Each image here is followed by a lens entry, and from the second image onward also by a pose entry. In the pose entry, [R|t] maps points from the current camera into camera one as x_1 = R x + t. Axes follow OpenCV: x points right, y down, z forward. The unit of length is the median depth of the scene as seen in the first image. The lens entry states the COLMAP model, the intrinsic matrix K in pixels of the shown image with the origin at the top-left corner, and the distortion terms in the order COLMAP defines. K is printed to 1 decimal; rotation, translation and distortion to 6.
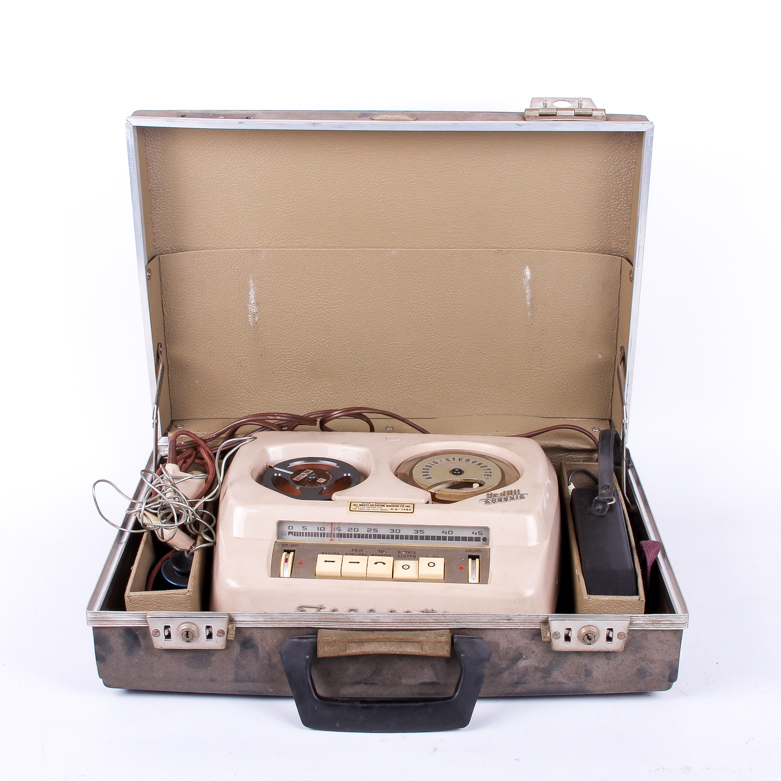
lens RADIAL K [[1435.1, 0, 390.5], [0, 1435.1, 390.5], [0, 0, 1]] dist [-0.057860, -0.206458]
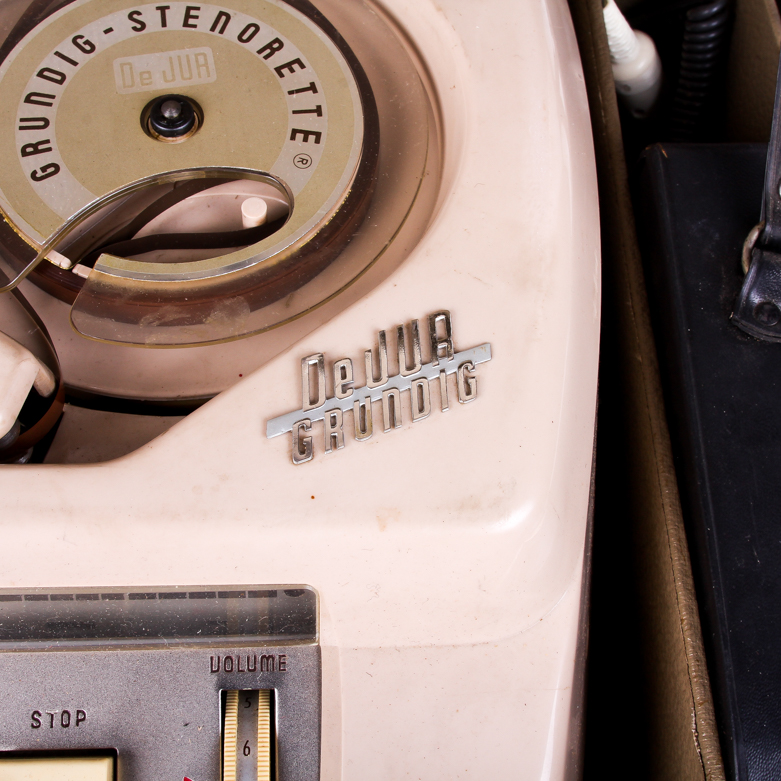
lens RADIAL K [[1303.1, 0, 390.5], [0, 1303.1, 390.5], [0, 0, 1]] dist [-0.070223, -0.057227]
pose [[0.994579, -0.060911, 0.084274, 0.065321], [-0.010726, 0.746045, 0.665809, -0.053218], [-0.103427, -0.663104, 0.741347, 0.869835]]
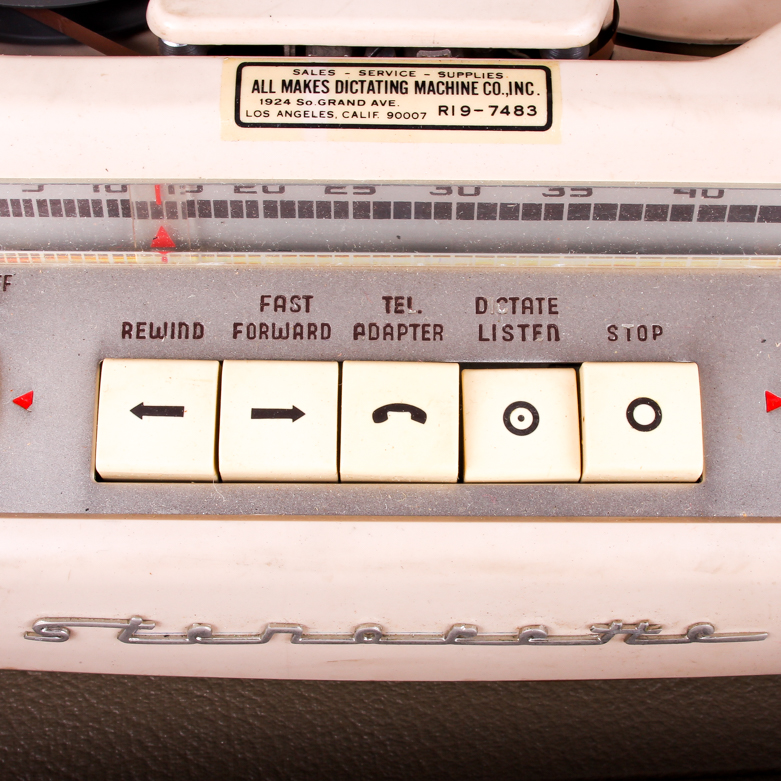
lens RADIAL K [[1595.1, 0, 390.5], [0, 1595.1, 390.5], [0, 0, 1]] dist [-0.093235, -0.014396]
pose [[0.998520, -0.044496, 0.031270, -0.015404], [0.015031, 0.778369, 0.627627, -0.027811], [-0.052267, -0.626228, 0.777886, 0.799389]]
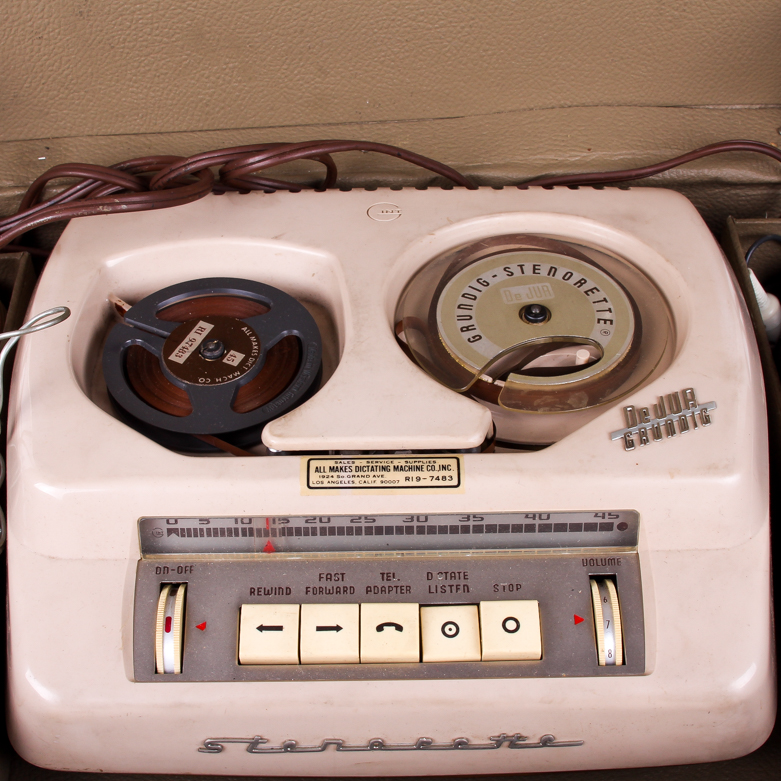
lens RADIAL K [[1435.1, 0, 390.5], [0, 1435.1, 390.5], [0, 0, 1]] dist [-0.057860, -0.206458]
pose [[0.997516, -0.056682, 0.041814, -0.020236], [0.034980, 0.913916, 0.404394, -0.111466], [-0.061136, -0.401927, 0.913628, 0.625015]]
